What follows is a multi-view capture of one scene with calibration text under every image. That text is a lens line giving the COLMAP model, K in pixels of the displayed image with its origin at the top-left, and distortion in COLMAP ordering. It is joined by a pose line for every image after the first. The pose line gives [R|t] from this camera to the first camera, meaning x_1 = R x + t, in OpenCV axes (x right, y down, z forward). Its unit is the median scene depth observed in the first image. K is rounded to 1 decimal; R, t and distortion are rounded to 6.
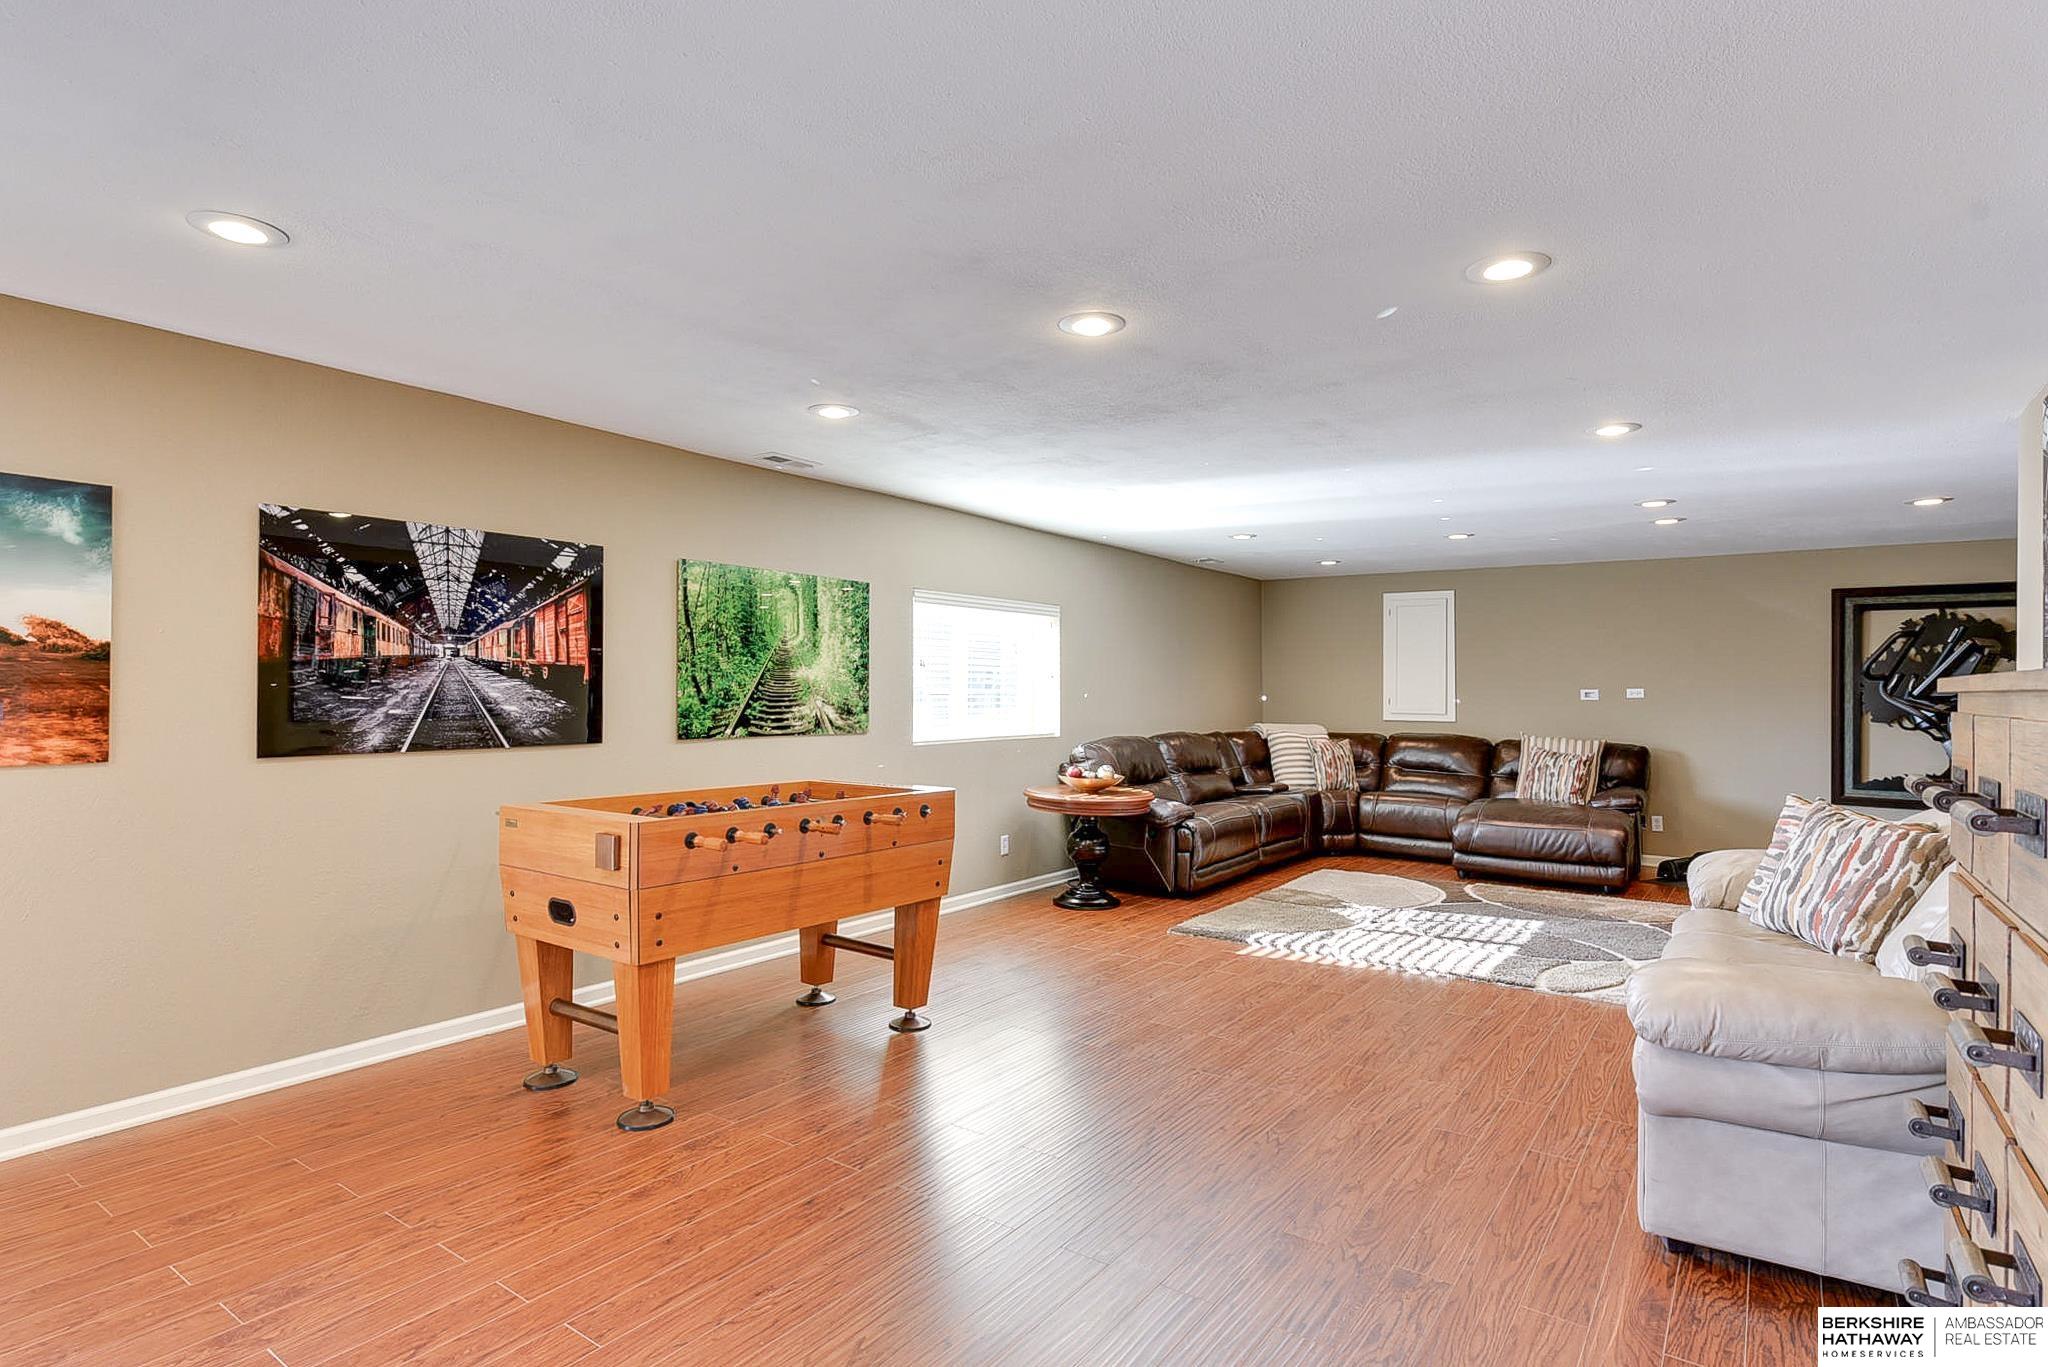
lens RADIAL K [[1051.1, 0, 1024.0], [0, 1051.1, 683.5], [0, 0, 1]] dist [0.012494, -0.000800]
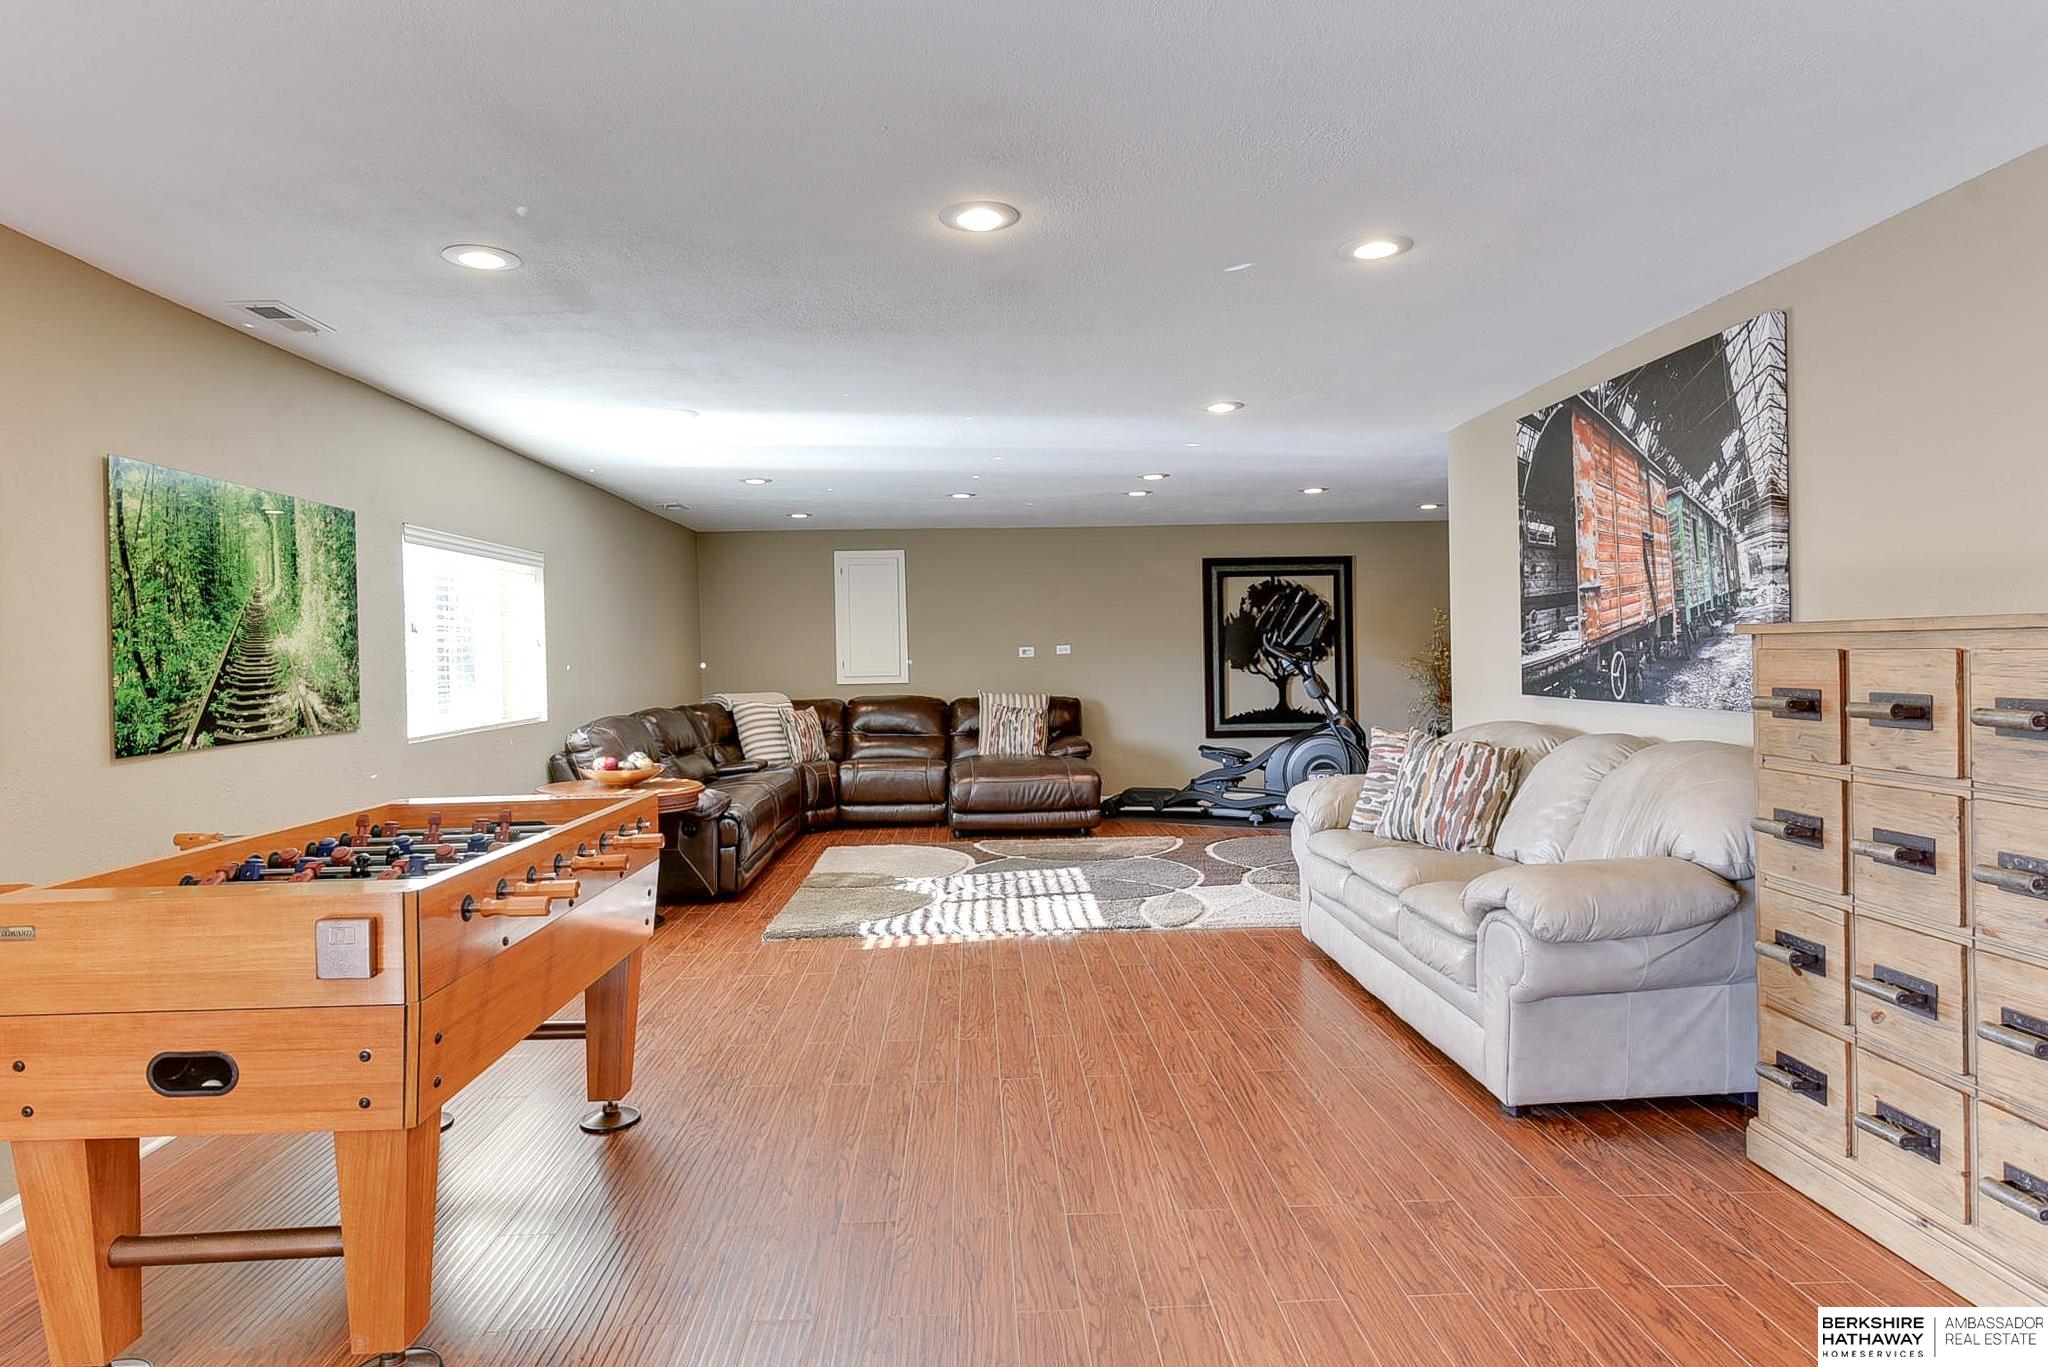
lens RADIAL K [[1138.4, 0, 1013.2], [0, 1138.4, 654.4], [0, 0, 1]] dist [0.004575, 0.000615]
pose [[0.795987, -0.025332, 0.604784, -0.301416], [0.022859, 0.999669, 0.011785, -0.001677], [-0.604882, 0.004444, 0.796302, 0.169983]]
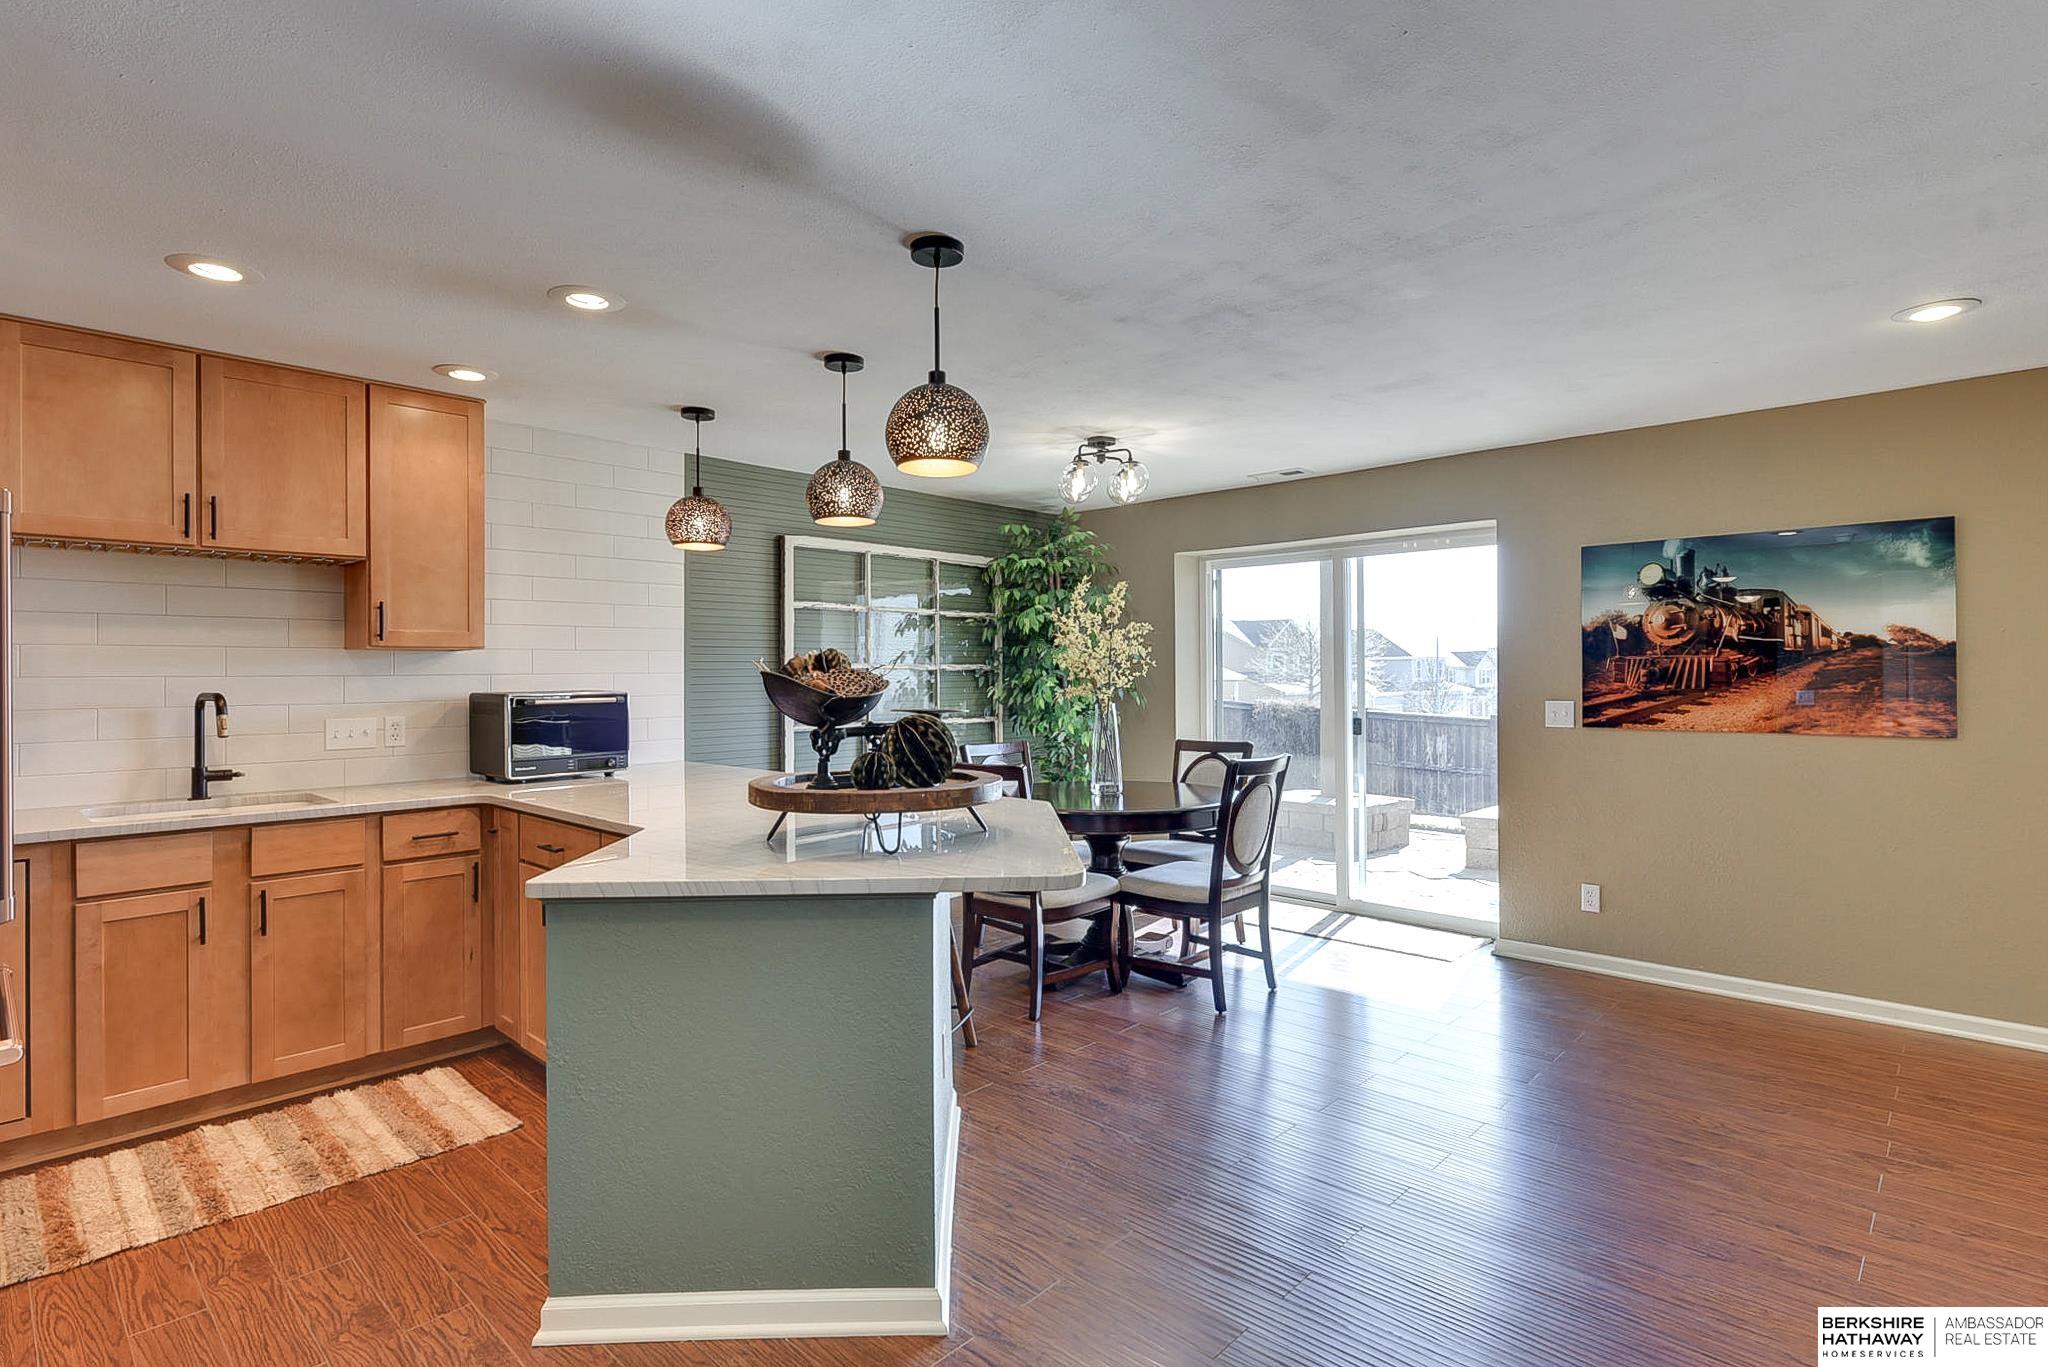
lens RADIAL K [[1020.8, 0, 980.2], [0, 1020.8, 676.4], [0, 0, 1]] dist [-0.000485, -0.000339]
pose [[-0.158123, -0.007023, -0.987394, 0.311697], [0.009045, 0.999922, -0.008561, 0.001050], [0.987378, -0.010284, -0.158048, 0.038284]]
